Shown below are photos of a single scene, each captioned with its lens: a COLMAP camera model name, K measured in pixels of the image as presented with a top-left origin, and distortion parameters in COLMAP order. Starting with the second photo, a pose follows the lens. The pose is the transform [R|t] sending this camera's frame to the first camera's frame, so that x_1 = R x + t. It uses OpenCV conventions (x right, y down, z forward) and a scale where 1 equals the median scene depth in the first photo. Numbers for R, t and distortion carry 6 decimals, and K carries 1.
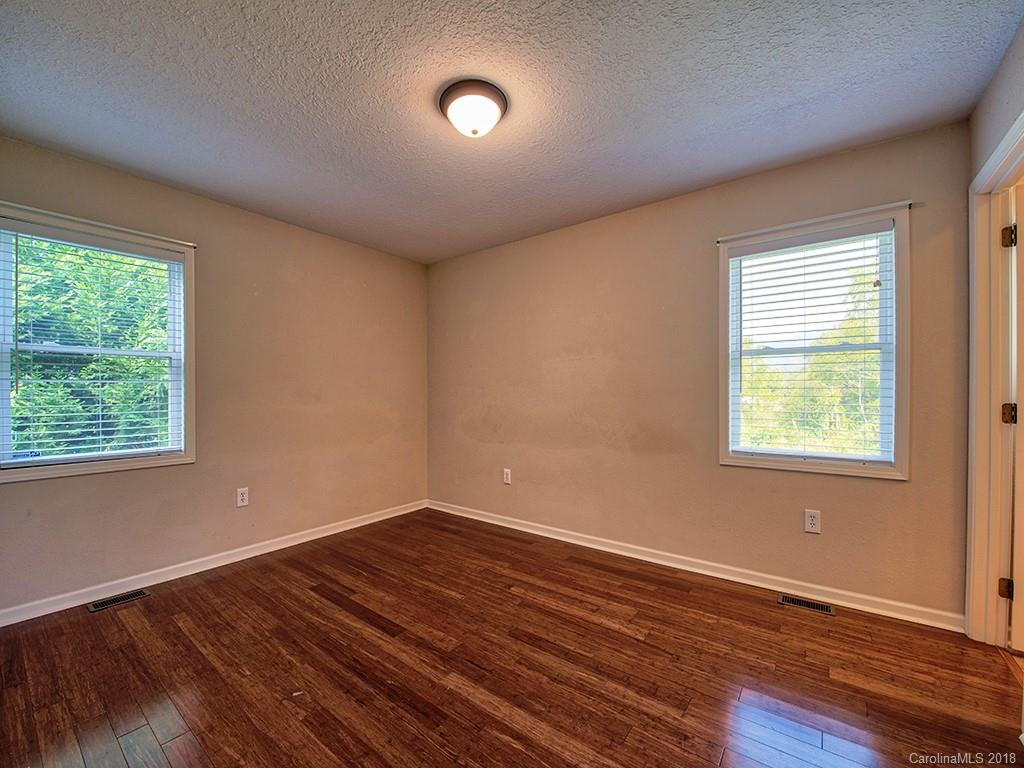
lens RADIAL K [[414.5, 0, 509.5], [0, 414.5, 391.3], [0, 0, 1]] dist [-0.018392, -0.000508]
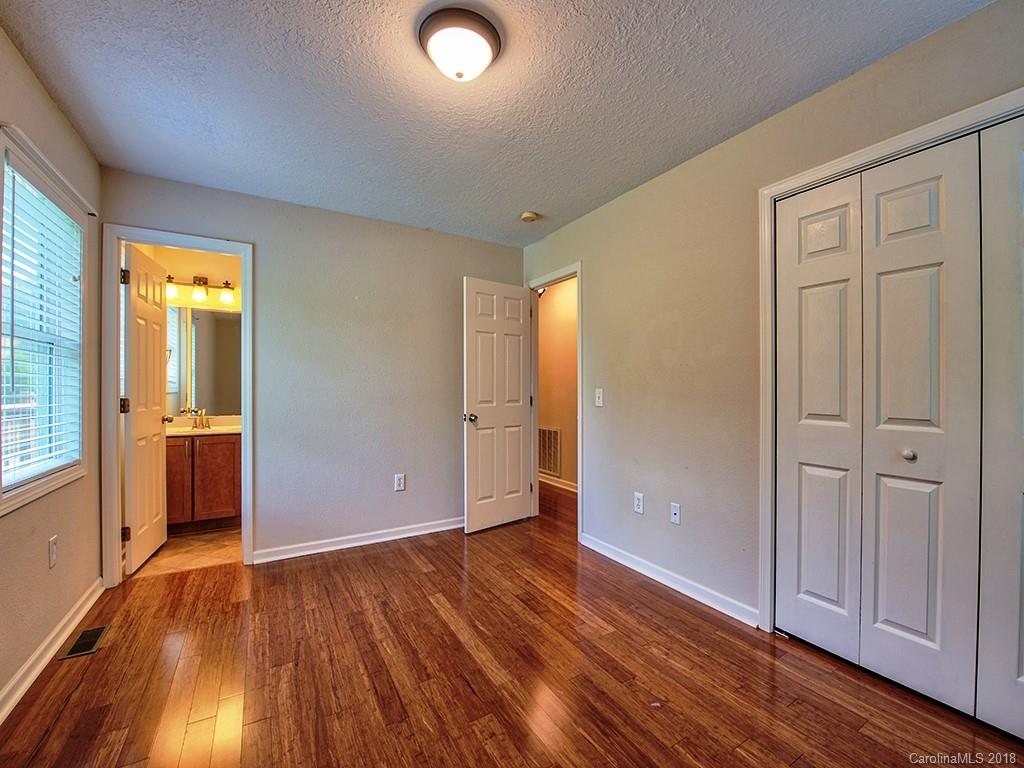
lens RADIAL K [[414.5, 0, 509.4], [0, 414.5, 391.0], [0, 0, 1]] dist [-0.018392, -0.000508]
pose [[-0.929286, 0.001621, 0.369358, -0.379927], [0.001104, 0.999998, -0.001613, 0.003745], [-0.369360, -0.001091, -0.929286, 1.377641]]
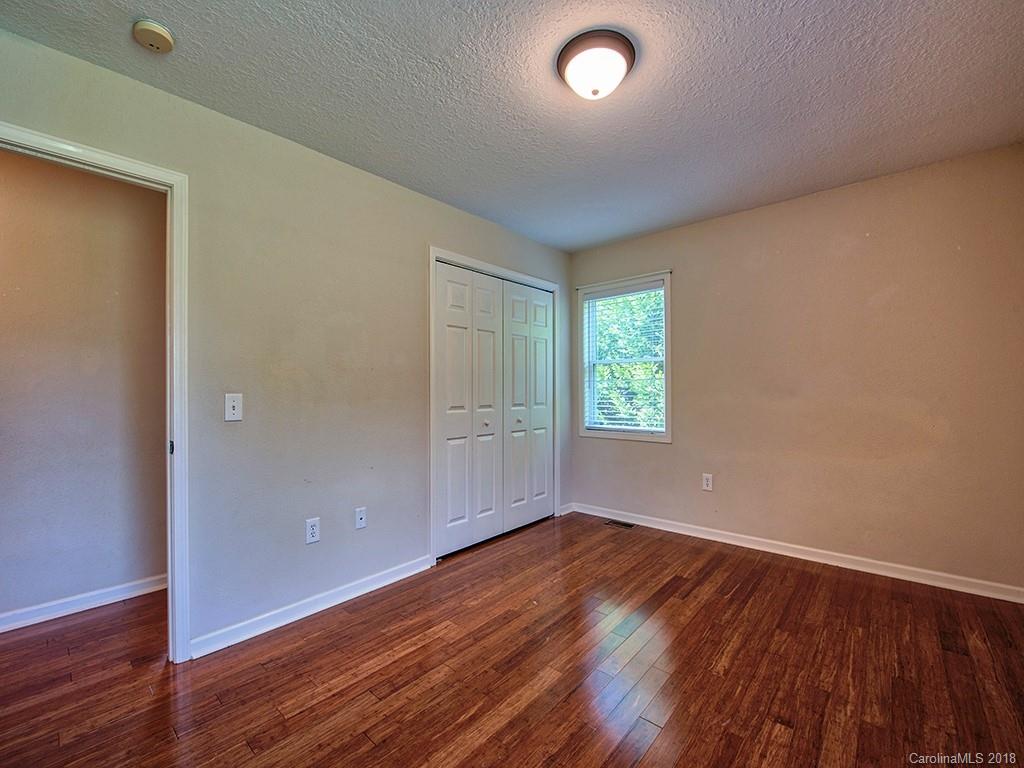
lens RADIAL K [[426.0, 0, 514.8], [0, 426.0, 392.6], [0, 0, 1]] dist [-0.008966, -0.001933]
pose [[-0.068815, 0.010719, -0.997572, 0.650234], [0.018200, 0.999789, 0.009487, -0.004167], [0.997463, -0.017503, -0.068995, 0.712461]]
